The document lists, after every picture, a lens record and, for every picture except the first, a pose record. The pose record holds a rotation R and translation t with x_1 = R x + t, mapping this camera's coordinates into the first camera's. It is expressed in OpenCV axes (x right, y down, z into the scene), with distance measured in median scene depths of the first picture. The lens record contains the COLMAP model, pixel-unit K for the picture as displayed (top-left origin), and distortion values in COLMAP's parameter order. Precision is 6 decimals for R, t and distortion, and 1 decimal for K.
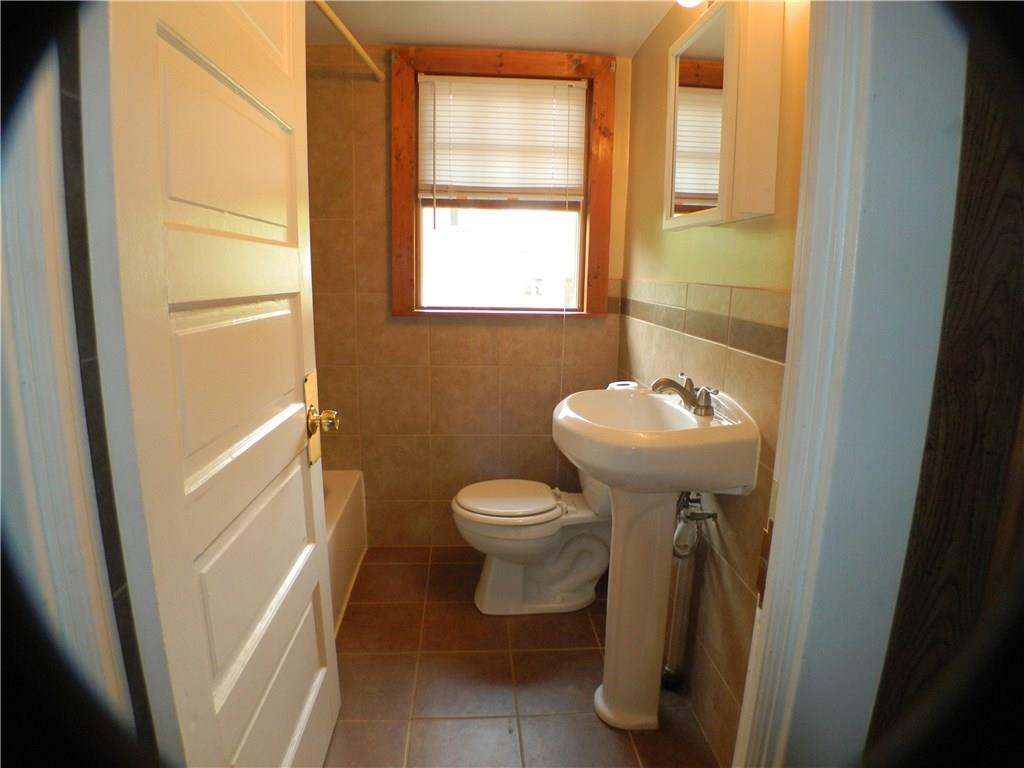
lens RADIAL K [[586.1, 0, 512.0], [0, 586.1, 384.0], [0, 0, 1]] dist [-0.090754, 0.000457]
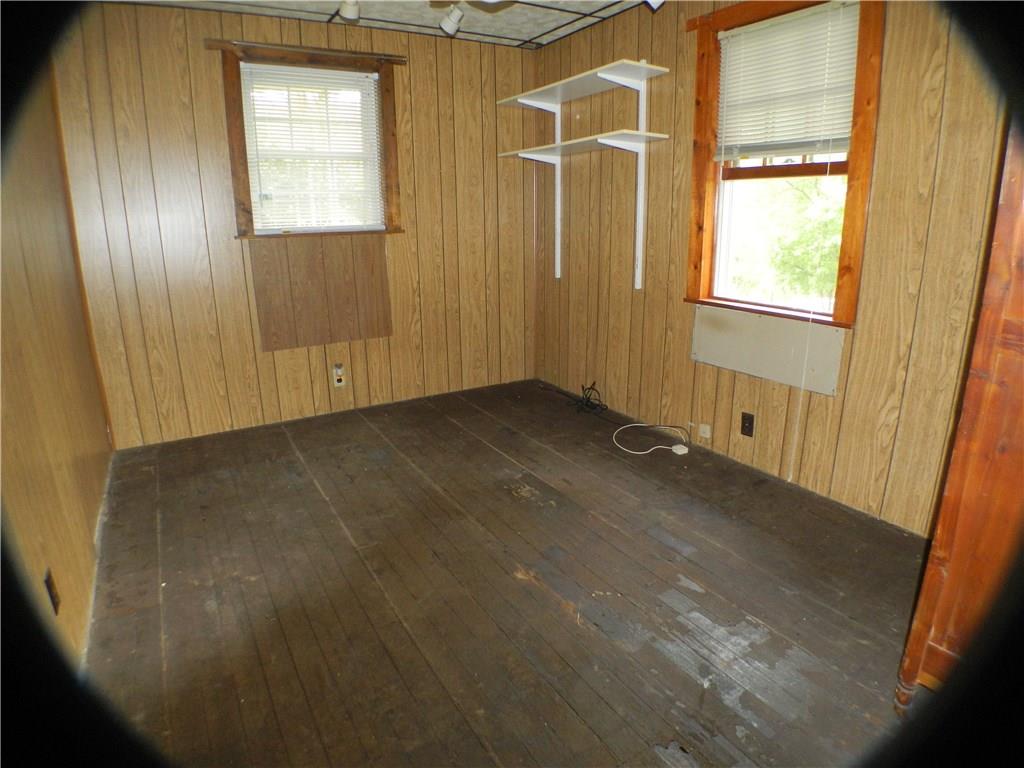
lens RADIAL K [[586.1, 0, 512.0], [0, 586.1, 384.0], [0, 0, 1]] dist [-0.090754, 0.000457]
pose [[0.457105, 0.215224, -0.862980, 0.554928], [-0.146889, 0.975224, 0.165413, -0.102252], [0.877199, 0.051151, 0.477394, 0.332325]]
